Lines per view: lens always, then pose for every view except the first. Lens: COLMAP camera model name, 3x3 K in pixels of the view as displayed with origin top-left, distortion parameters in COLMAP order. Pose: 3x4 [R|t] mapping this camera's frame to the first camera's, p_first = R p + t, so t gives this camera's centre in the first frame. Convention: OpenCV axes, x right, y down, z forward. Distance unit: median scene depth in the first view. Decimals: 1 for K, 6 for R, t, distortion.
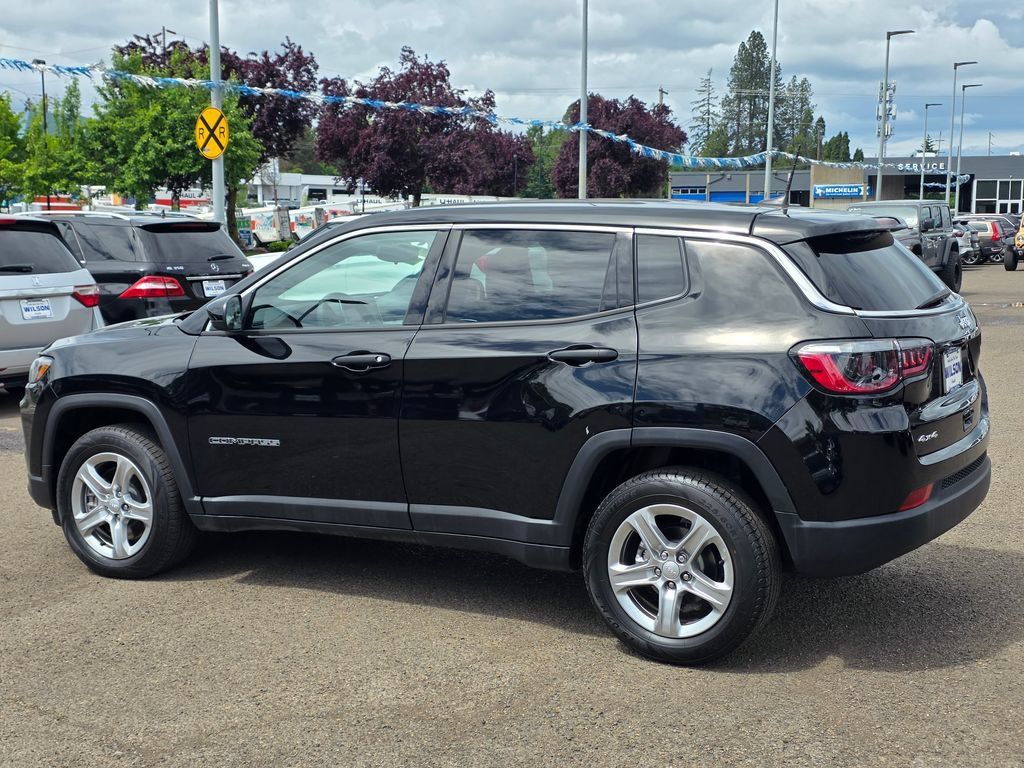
lens RADIAL K [[1379.9, 0, 520.4], [0, 1379.9, 396.1], [0, 0, 1]] dist [0.074744, 0.000000]
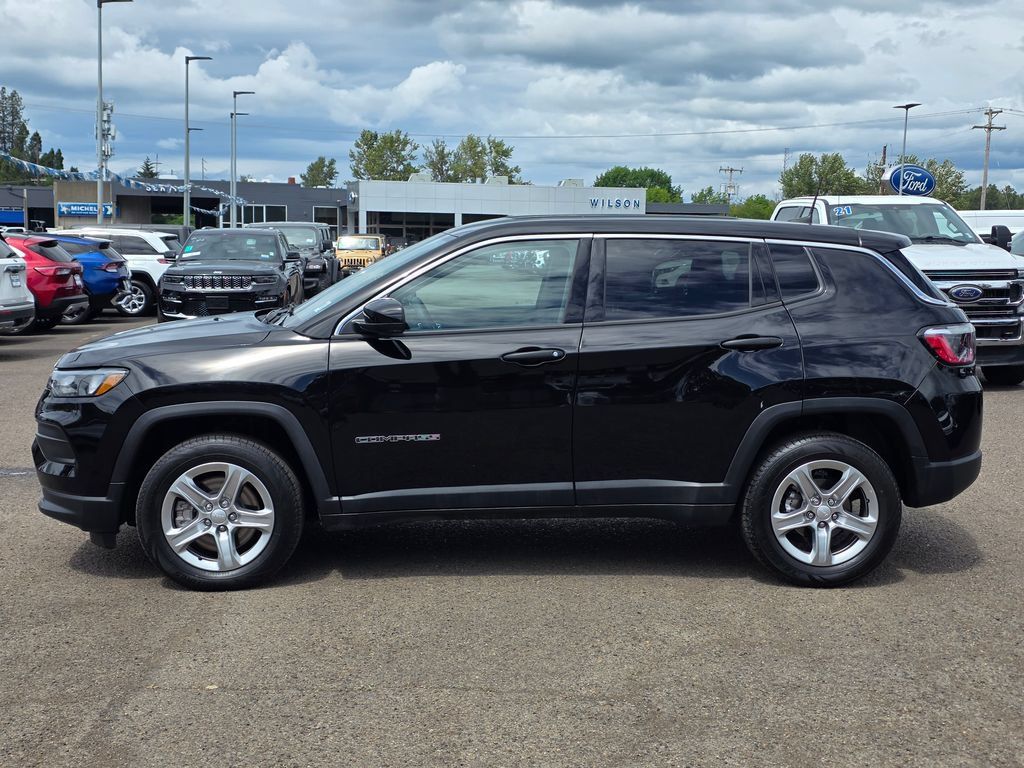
lens RADIAL K [[1379.9, 0, 514.5], [0, 1379.9, 408.4], [0, 0, 1]] dist [0.074744, 0.000000]
pose [[0.853151, -0.048508, 0.519403, -0.665669], [0.051649, 0.998630, 0.008426, 0.005861], [-0.519100, 0.019639, 0.854488, 0.061528]]
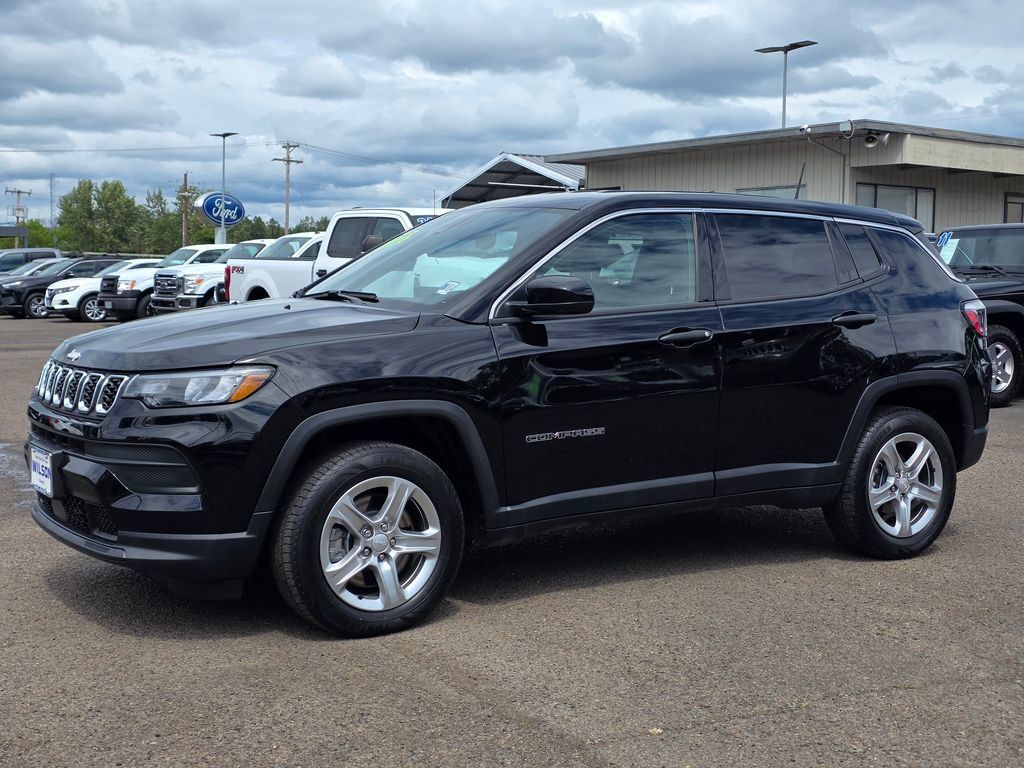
lens RADIAL K [[1379.9, 0, 506.8], [0, 1379.9, 381.4], [0, 0, 1]] dist [0.074744, 0.000000]
pose [[0.490182, -0.055933, 0.869823, -1.015036], [0.099279, 0.995027, 0.008036, -0.013668], [-0.865947, 0.082416, 0.493298, 0.579217]]
